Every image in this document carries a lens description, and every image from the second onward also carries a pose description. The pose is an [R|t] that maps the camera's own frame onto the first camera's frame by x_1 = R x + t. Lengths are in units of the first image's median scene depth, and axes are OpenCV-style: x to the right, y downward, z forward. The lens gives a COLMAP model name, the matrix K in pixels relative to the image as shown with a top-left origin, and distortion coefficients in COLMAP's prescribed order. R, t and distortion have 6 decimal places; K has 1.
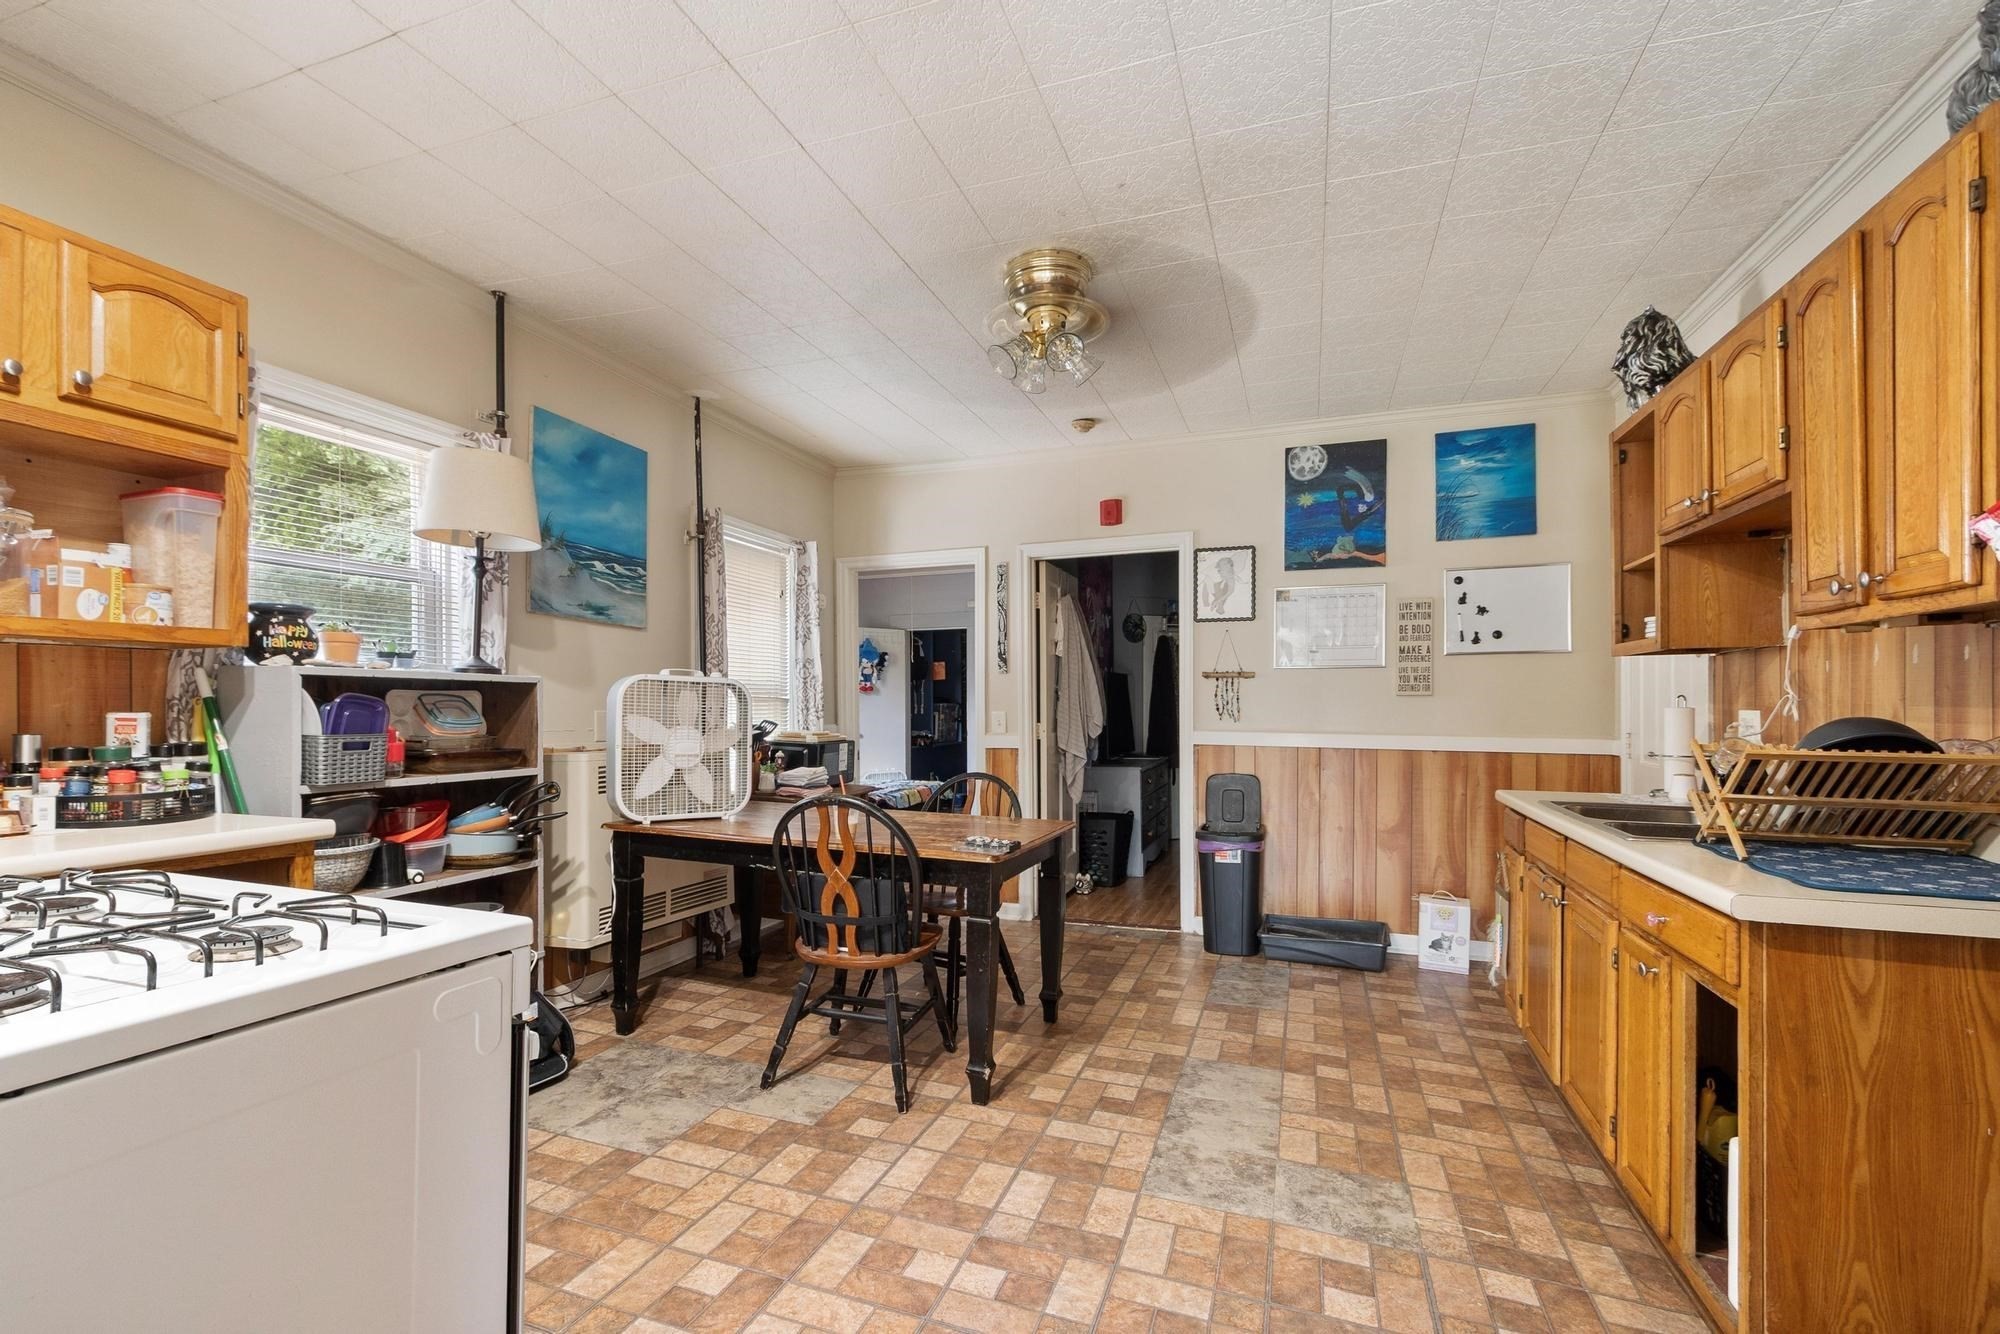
lens RADIAL K [[875.8, 0, 996.0], [0, 875.8, 684.6], [0, 0, 1]] dist [-0.001746, -0.000088]
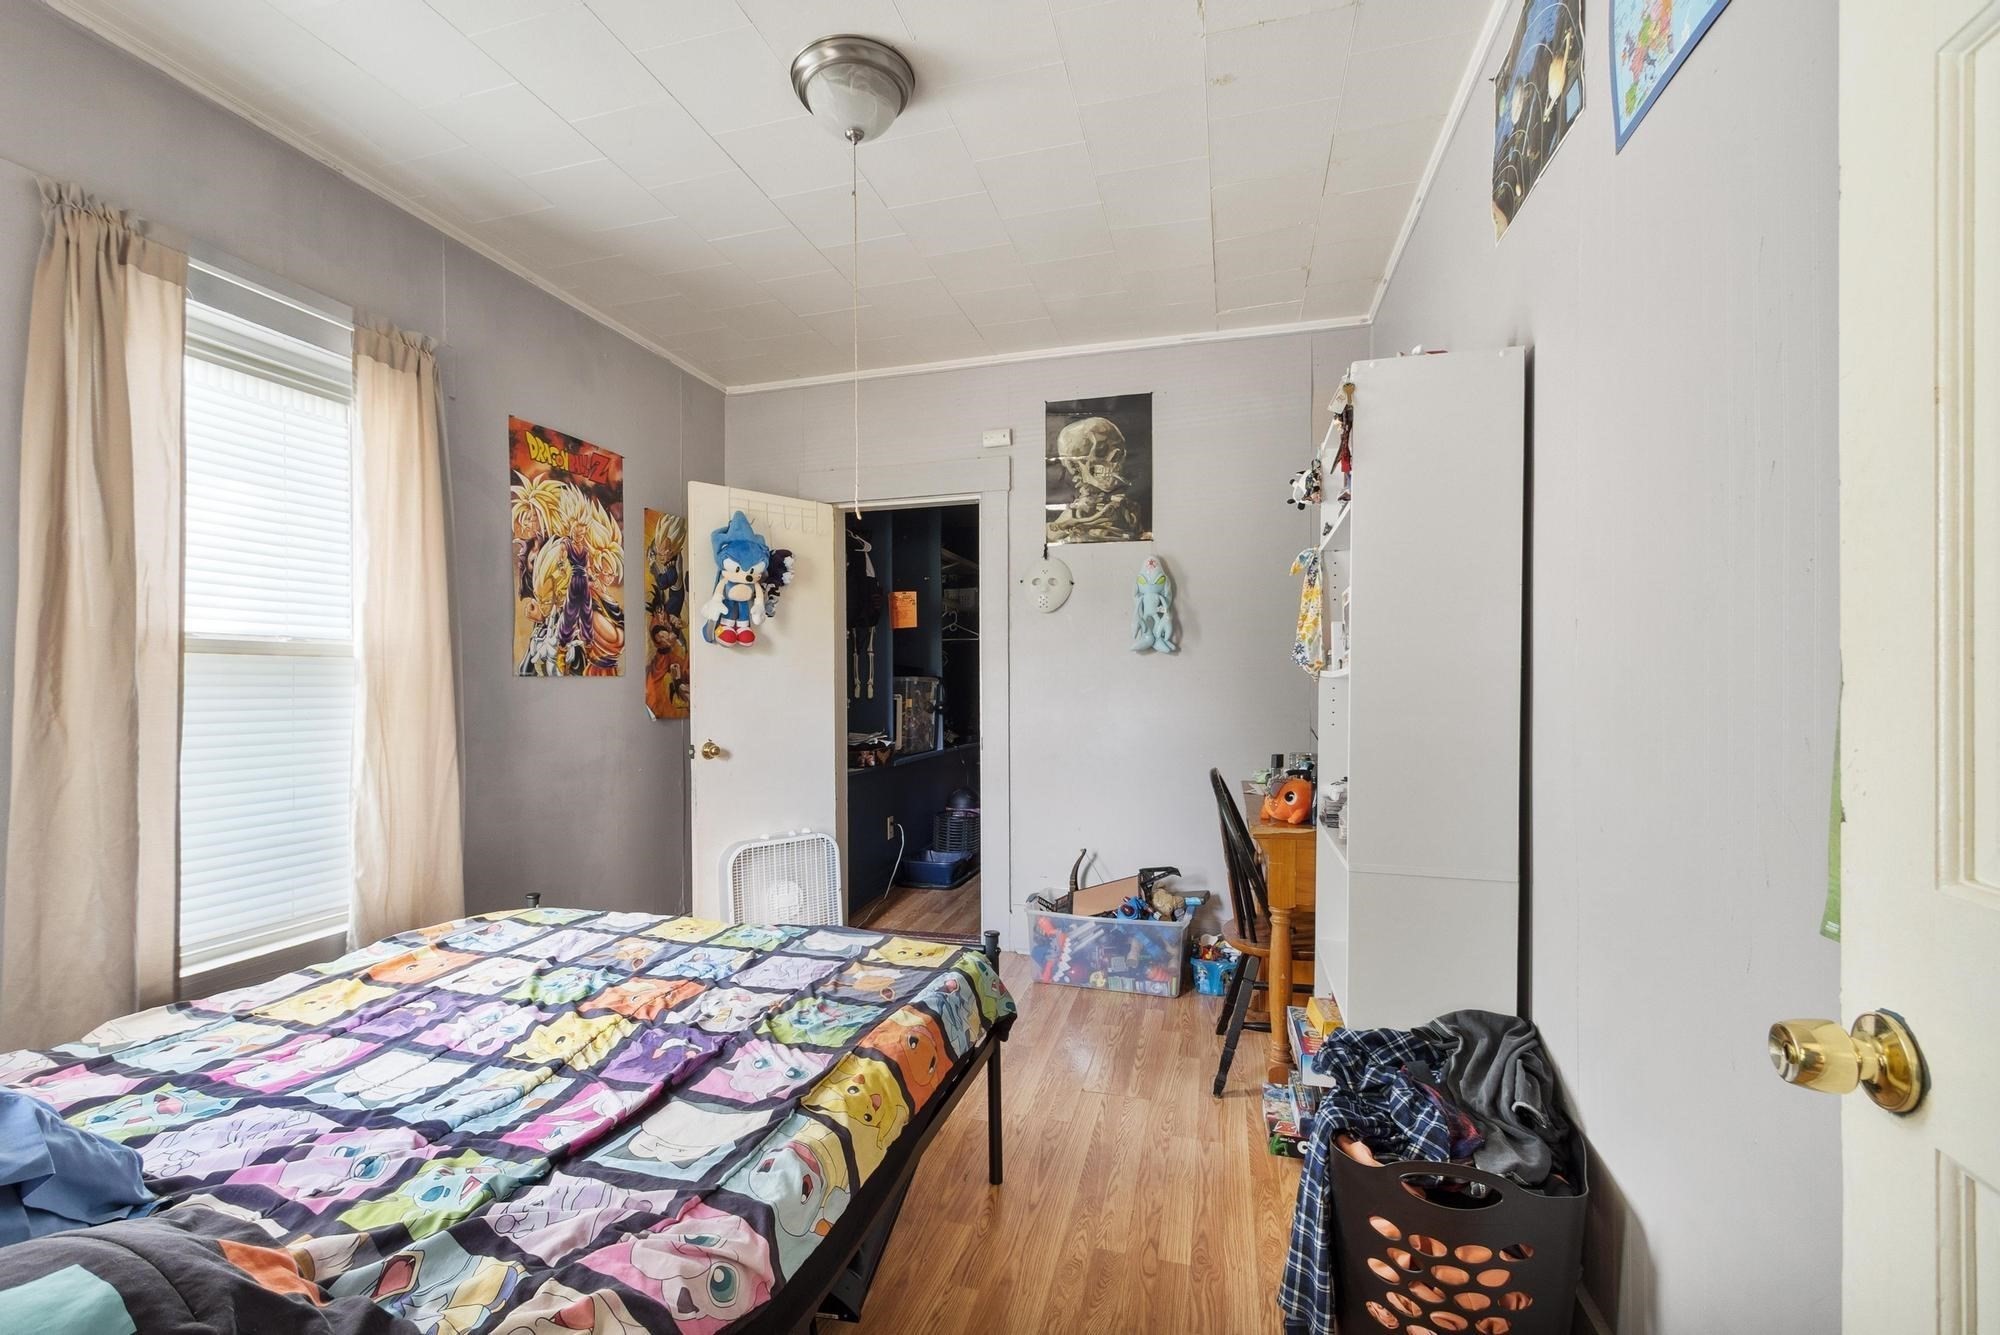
lens RADIAL K [[875.8, 0, 995.5], [0, 875.8, 674.4], [0, 0, 1]] dist [-0.001746, -0.000088]
pose [[0.997439, -0.002300, 0.071479, -0.055604], [0.001671, 0.999959, 0.008861, 0.017916], [-0.071497, -0.008719, 0.997403, 0.566988]]
